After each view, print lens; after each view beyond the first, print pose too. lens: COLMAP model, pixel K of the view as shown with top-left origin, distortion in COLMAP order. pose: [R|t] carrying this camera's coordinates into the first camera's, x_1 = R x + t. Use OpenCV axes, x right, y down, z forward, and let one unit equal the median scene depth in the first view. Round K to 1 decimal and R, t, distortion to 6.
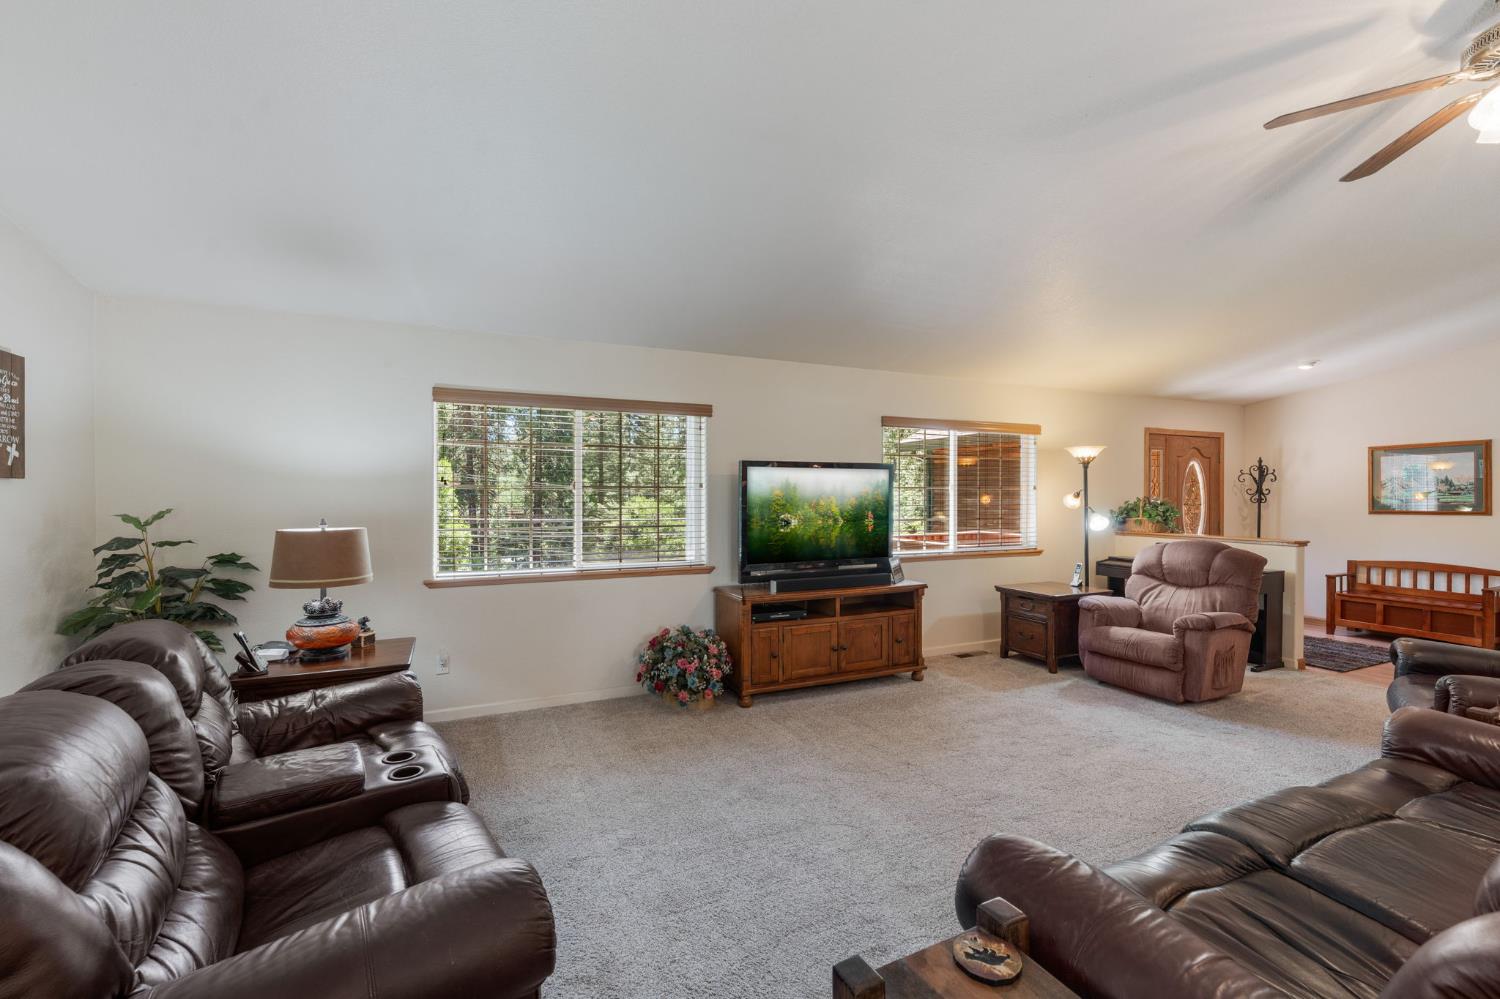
lens RADIAL K [[618.2, 0, 747.8], [0, 618.2, 497.8], [0, 0, 1]] dist [-0.001734, 0.000102]
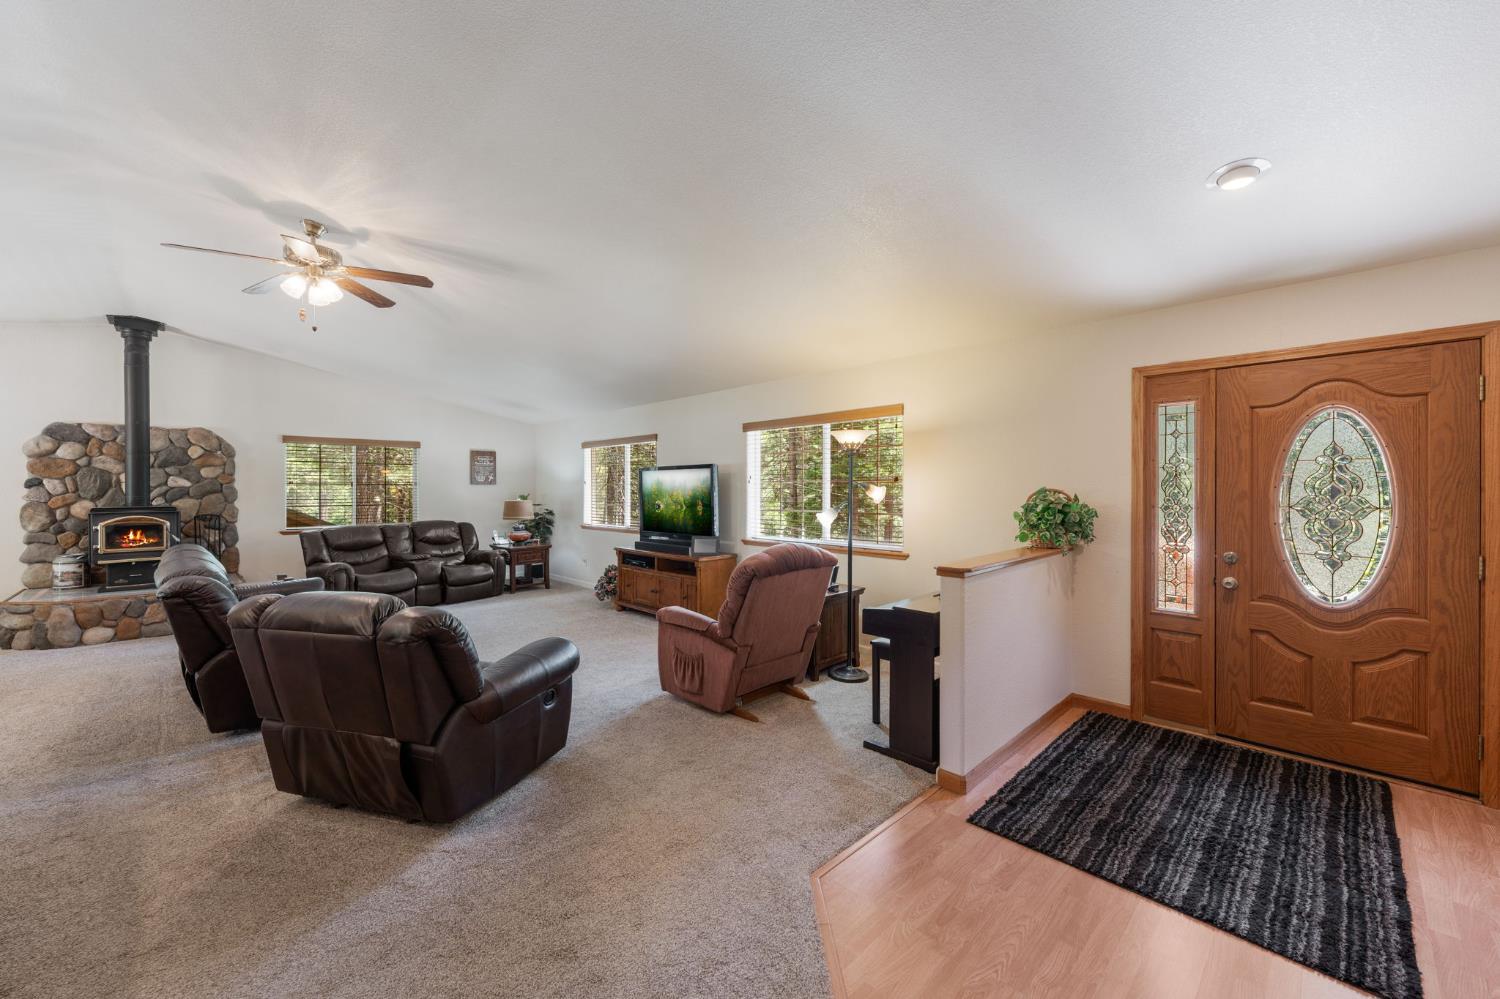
lens RADIAL K [[575.7, 0, 749.8], [0, 575.7, 490.2], [0, 0, 1]] dist [0.002532, 0.000152]
pose [[0.347467, 0.001646, -0.937691, 1.414496], [-0.000293, 0.999999, 0.001647, -0.002344], [0.937692, -0.000297, 0.347467, 0.675136]]
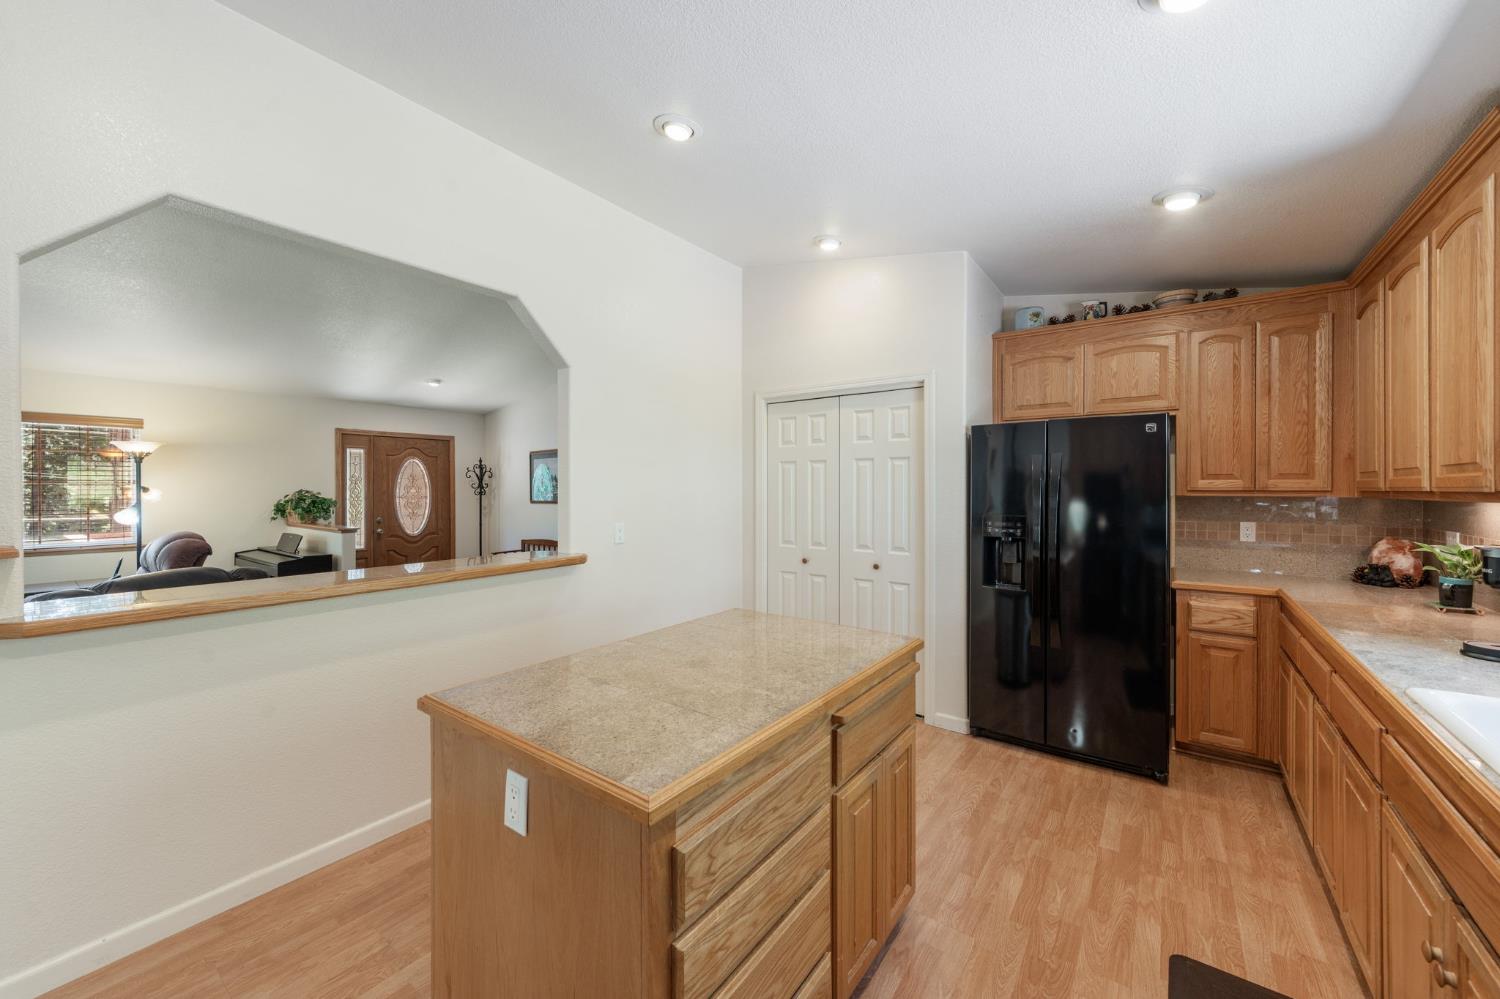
lens RADIAL K [[575.7, 0, 755.2], [0, 575.7, 489.6], [0, 0, 1]] dist [0.002532, 0.000152]
pose [[0.867001, -0.000472, 0.498307, 1.083104], [-0.001211, 0.999995, 0.003054, -0.010093], [-0.498305, -0.003252, 0.866996, -0.367111]]
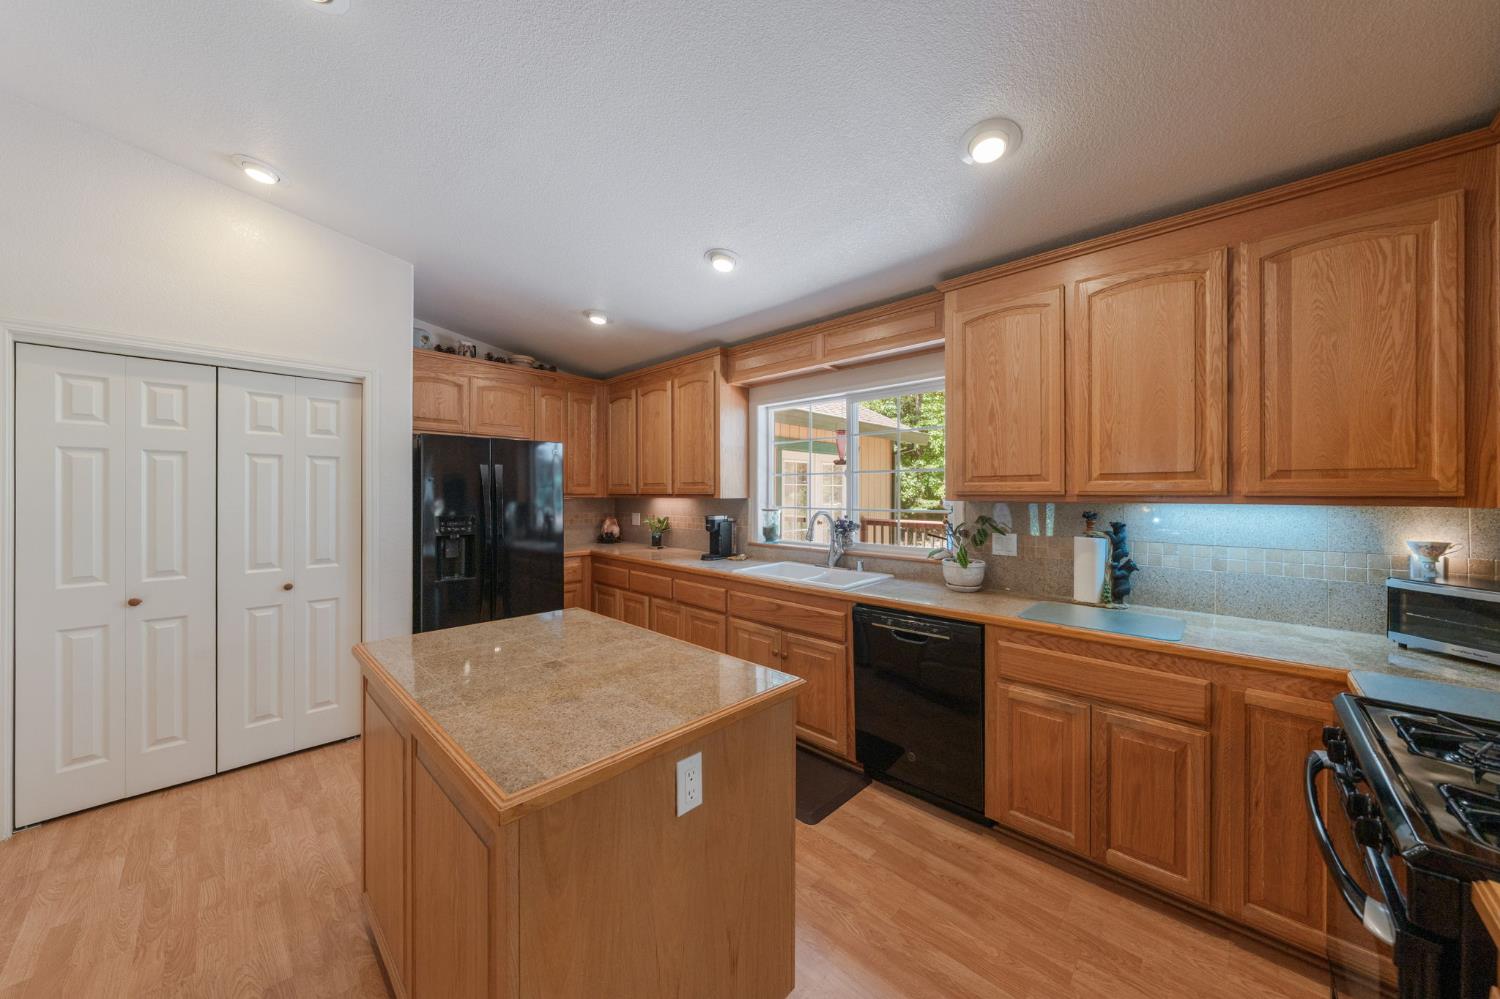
lens RADIAL K [[513.0, 0, 747.1], [0, 513.0, 491.7], [0, 0, 1]] dist [-0.002393, -0.000084]
pose [[-0.377462, 0.005003, 0.926012, 0.899118], [0.001056, 0.999987, -0.004972, -0.006514], [-0.926025, -0.000899, -0.377462, -0.047540]]
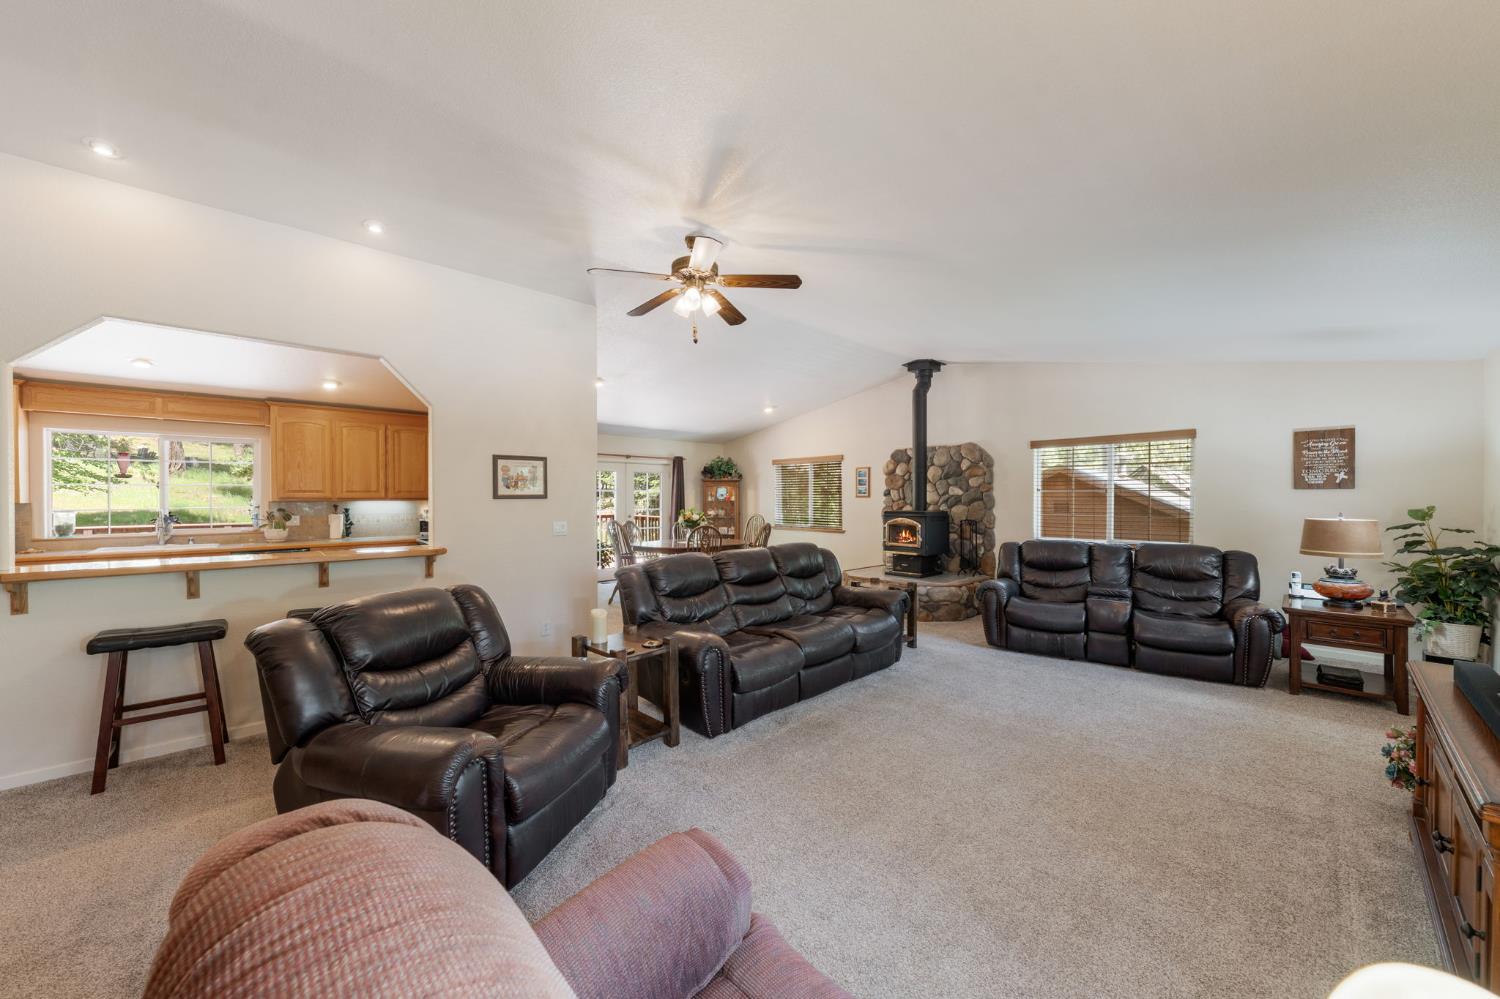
lens RADIAL K [[541.8, 0, 757.4], [0, 541.8, 498.3], [0, 0, 1]] dist [0.002183, 0.000074]
pose [[-0.941527, 0.005795, -0.336887, 0.690373], [0.003770, 0.999971, 0.006663, -0.010326], [0.336916, 0.005003, -0.941522, 1.107928]]
